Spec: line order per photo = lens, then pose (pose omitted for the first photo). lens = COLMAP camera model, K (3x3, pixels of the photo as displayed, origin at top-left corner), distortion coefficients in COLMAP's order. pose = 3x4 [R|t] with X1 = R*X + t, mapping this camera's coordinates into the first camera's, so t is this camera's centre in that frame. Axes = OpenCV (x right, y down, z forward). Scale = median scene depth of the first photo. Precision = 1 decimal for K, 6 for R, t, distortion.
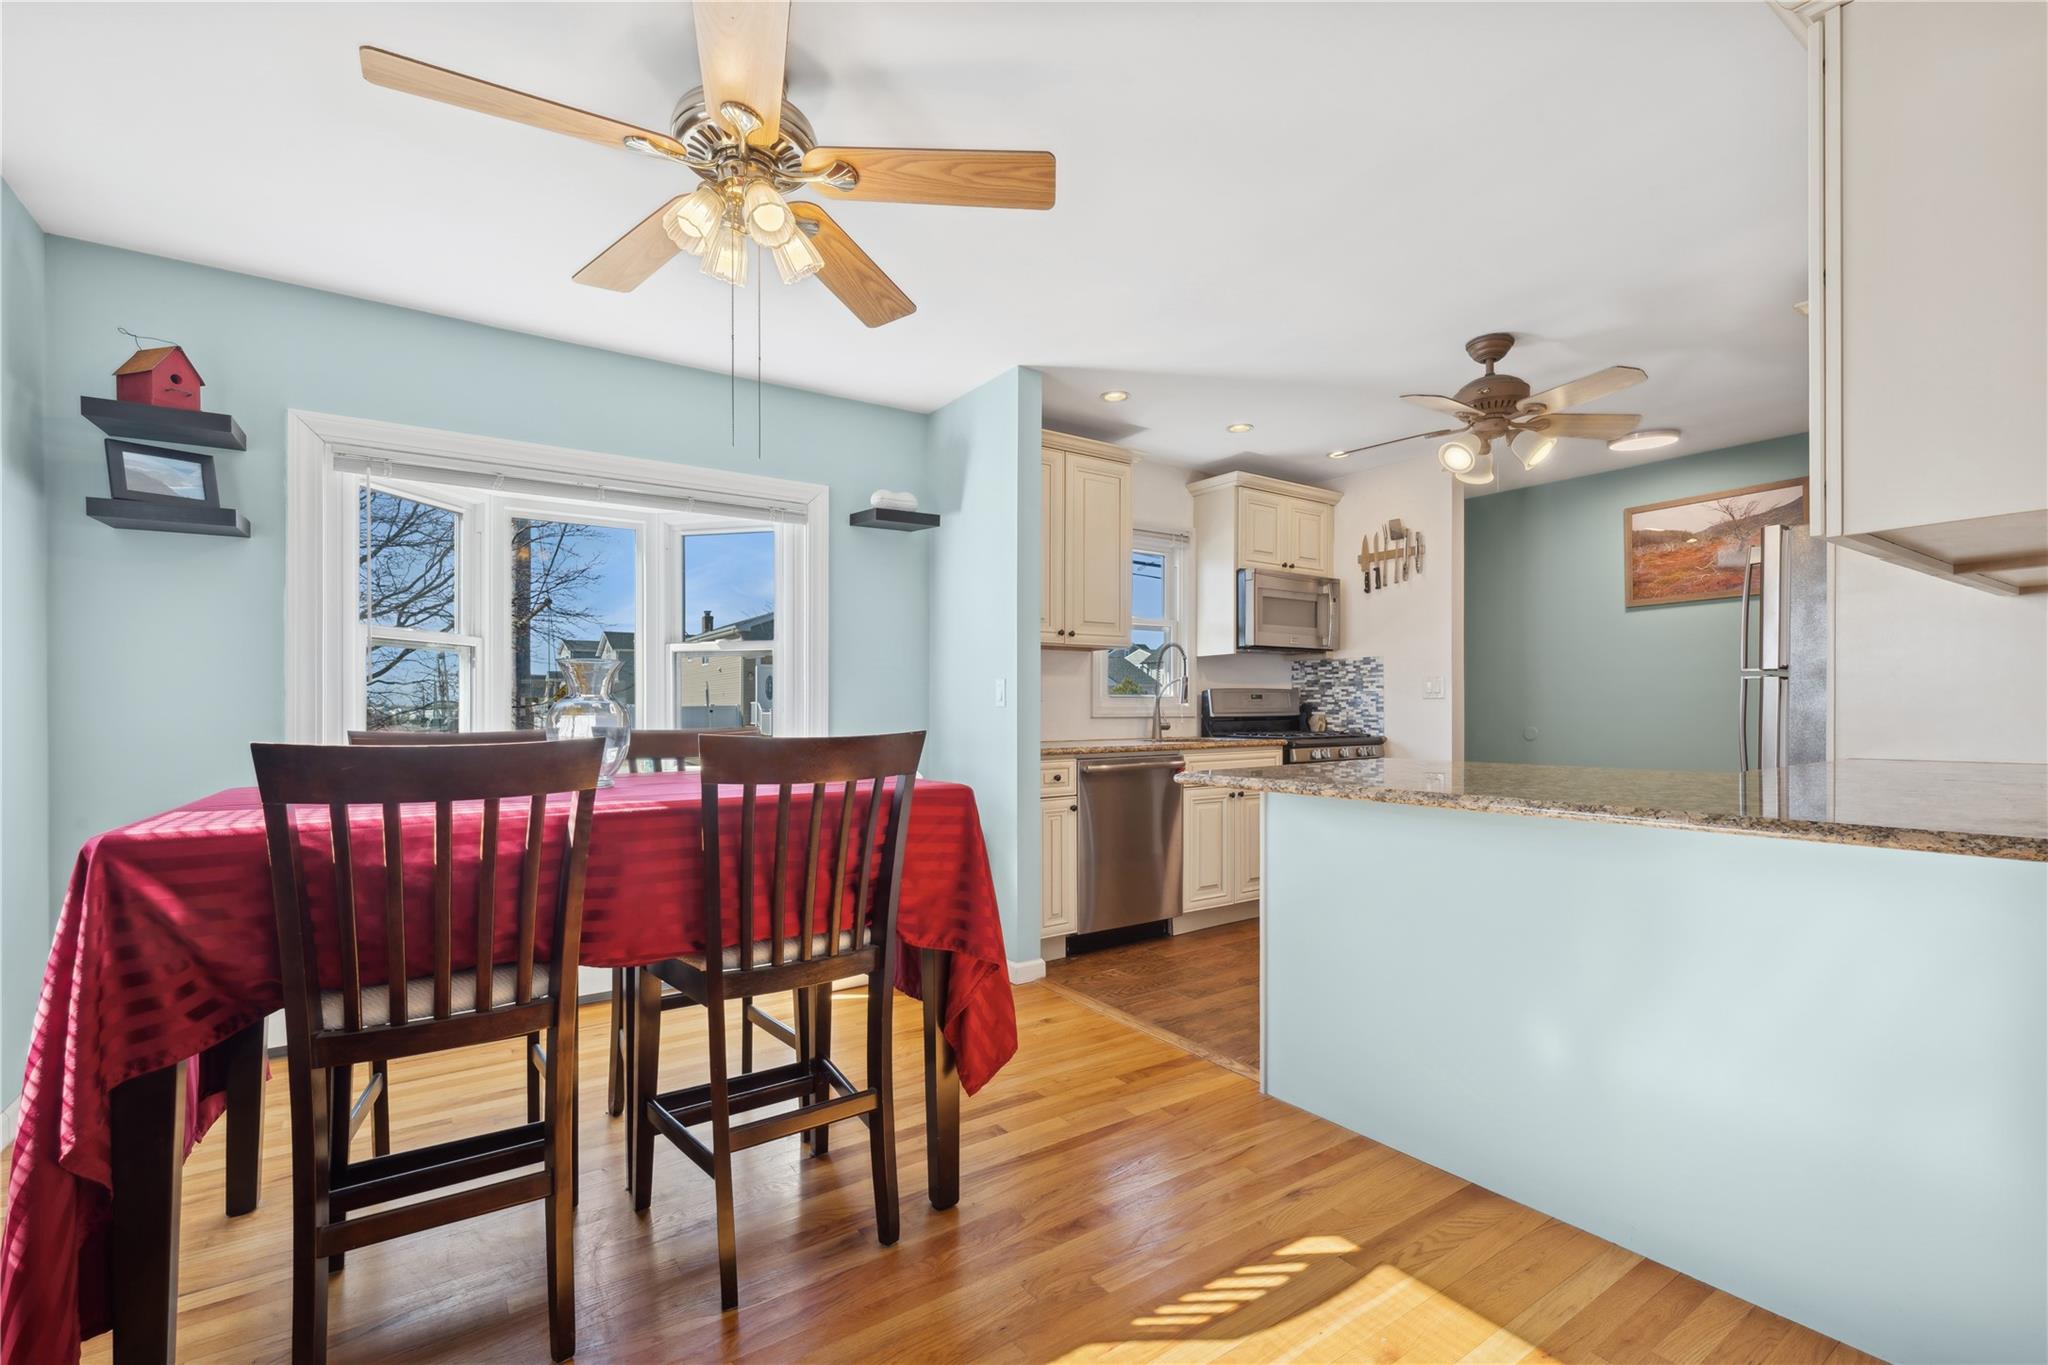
lens RADIAL K [[878.3, 0, 996.1], [0, 878.3, 731.7], [0, 0, 1]] dist [0.000928, -0.000655]
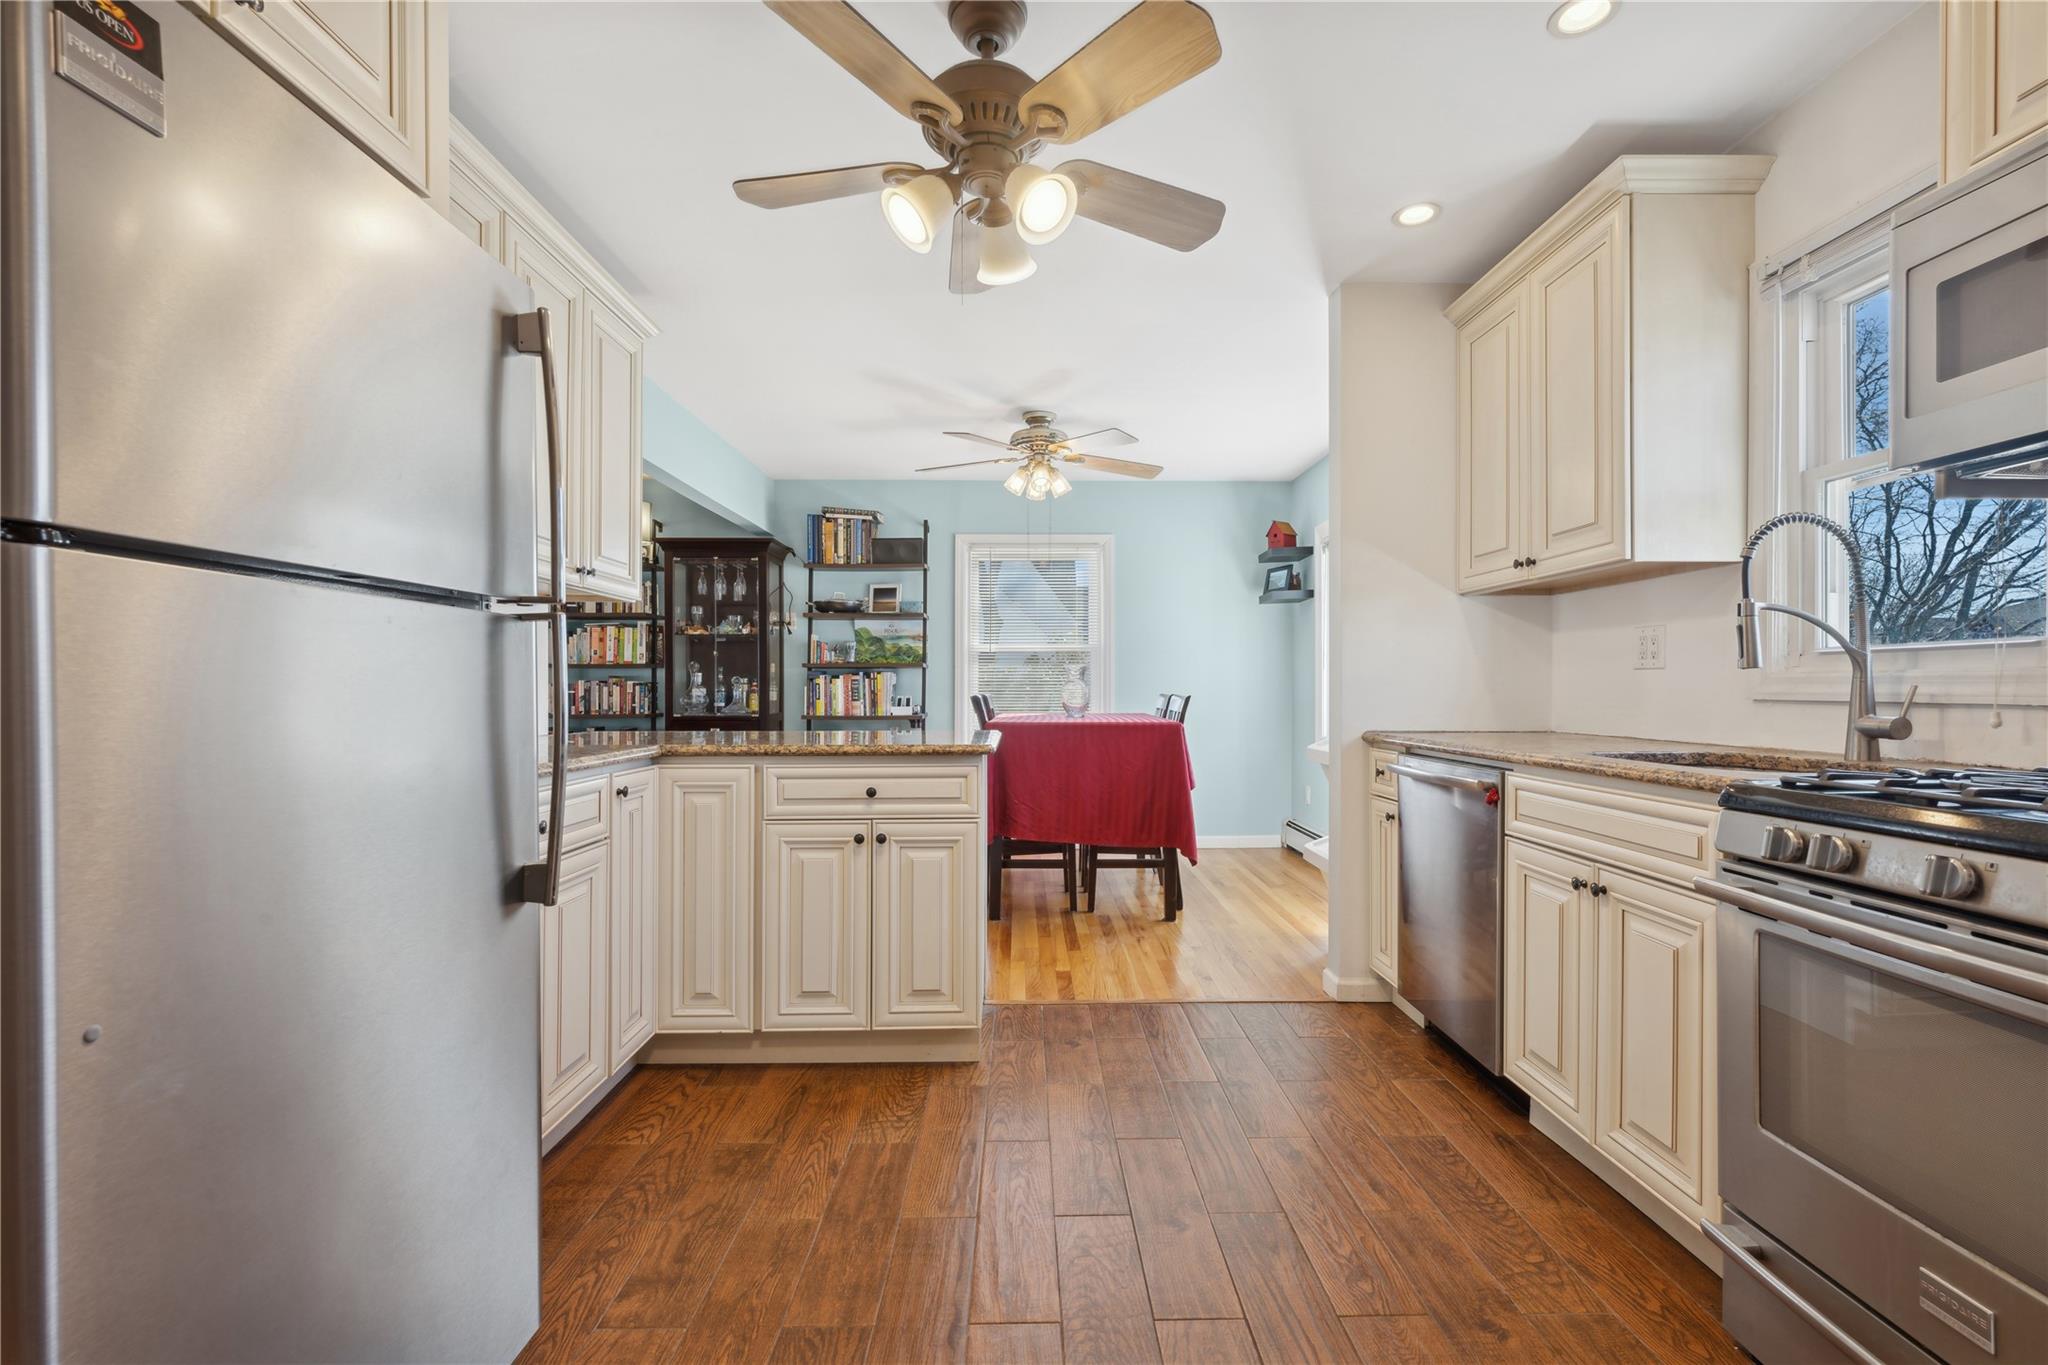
lens RADIAL K [[890.7, 0, 1031.2], [0, 890.7, 687.1], [0, 0, 1]] dist [0.004914, -0.000175]
pose [[-0.536495, 0.003929, -0.843894, 0.888315], [-0.014867, 0.999790, 0.014106, -0.026607], [0.843772, 0.020114, -0.536324, 1.147591]]
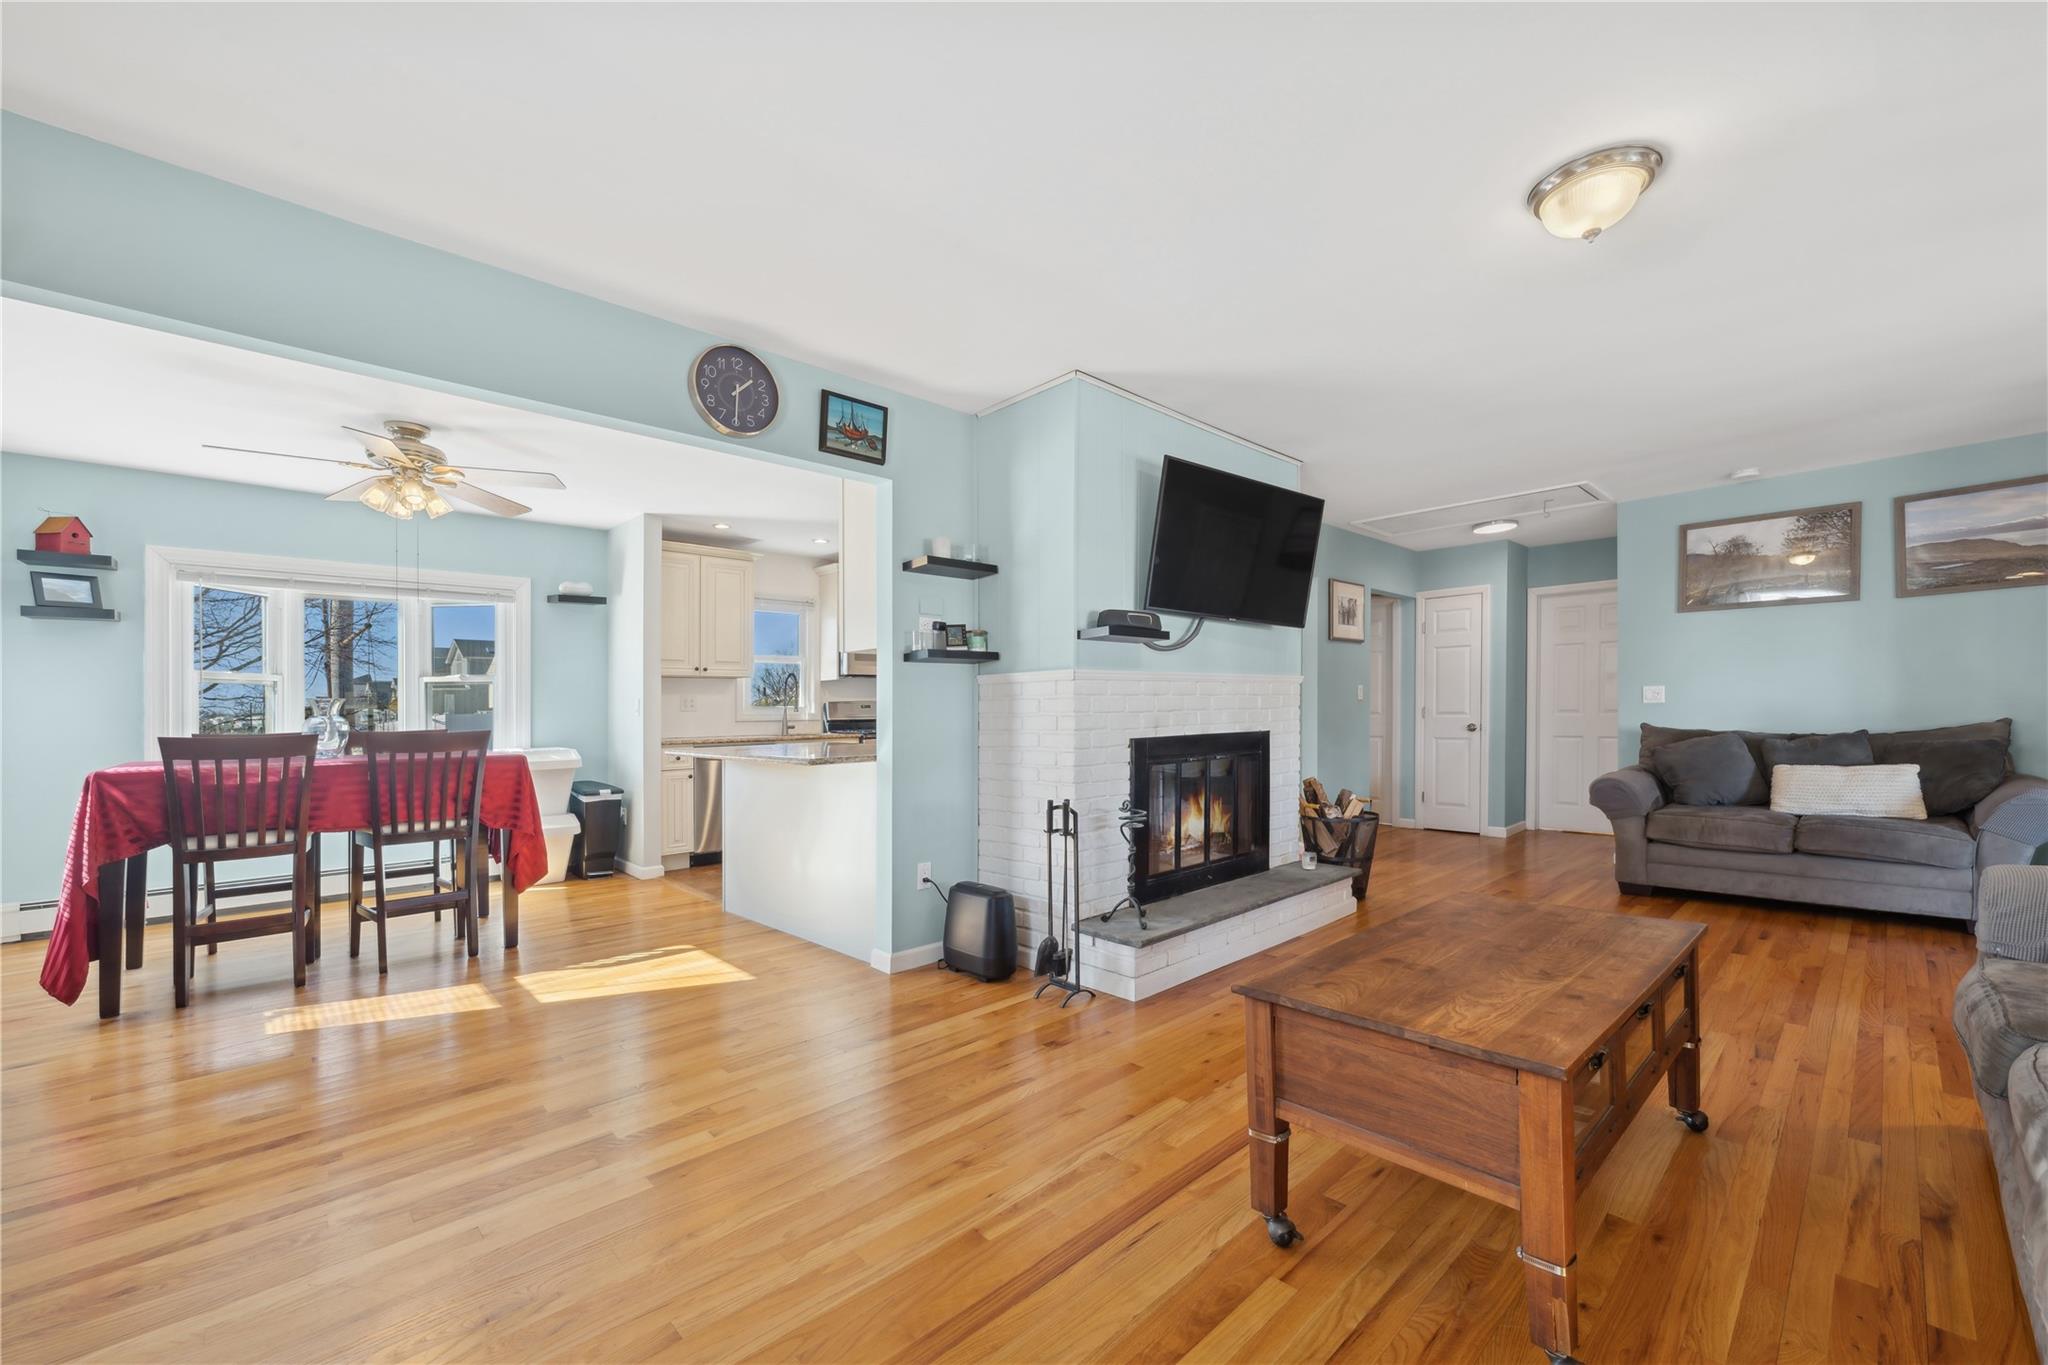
lens RADIAL K [[843.6, 0, 1041.0], [0, 843.6, 719.4], [0, 0, 1]] dist [-0.000398, 0.000445]
pose [[0.984767, -0.011034, 0.173531, 0.457582], [0.013556, 0.999819, -0.013352, 0.009892], [-0.173353, 0.015501, 0.984738, -0.674872]]
